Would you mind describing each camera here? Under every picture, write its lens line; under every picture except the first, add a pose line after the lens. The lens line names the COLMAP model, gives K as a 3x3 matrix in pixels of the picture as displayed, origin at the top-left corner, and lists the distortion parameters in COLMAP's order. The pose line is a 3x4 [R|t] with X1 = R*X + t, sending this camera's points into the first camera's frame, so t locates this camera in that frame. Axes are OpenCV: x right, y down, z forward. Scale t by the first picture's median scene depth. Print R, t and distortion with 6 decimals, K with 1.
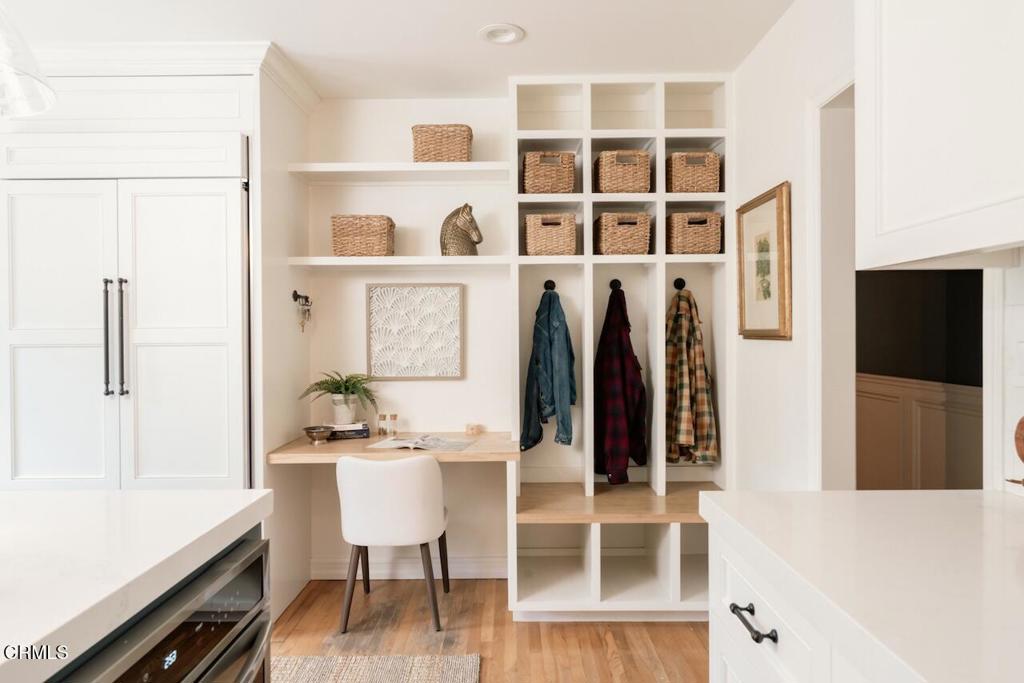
lens RADIAL K [[682.3, 0, 512.0], [0, 682.3, 341.5], [0, 0, 1]] dist [0.001513, 0.000447]
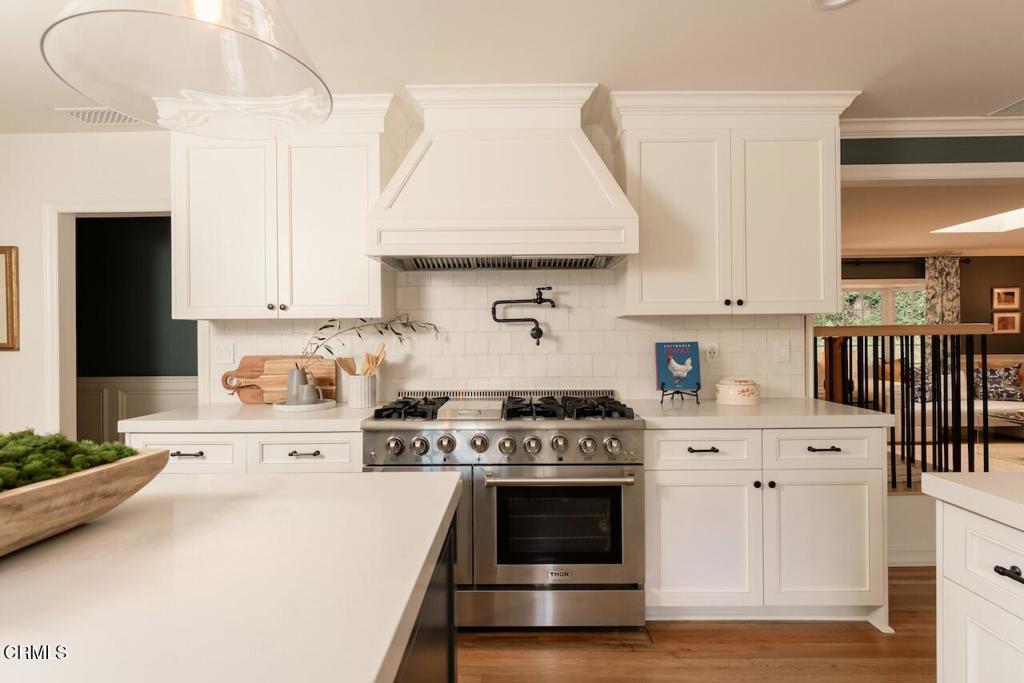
lens RADIAL K [[505.3, 0, 512.0], [0, 505.3, 341.5], [0, 0, 1]] dist [0.000976, -0.000298]
pose [[0.011007, 0.002098, 0.999937, -0.561961], [0.018727, 0.999822, -0.002304, 0.000745], [-0.999764, 0.018752, 0.010966, -0.090022]]
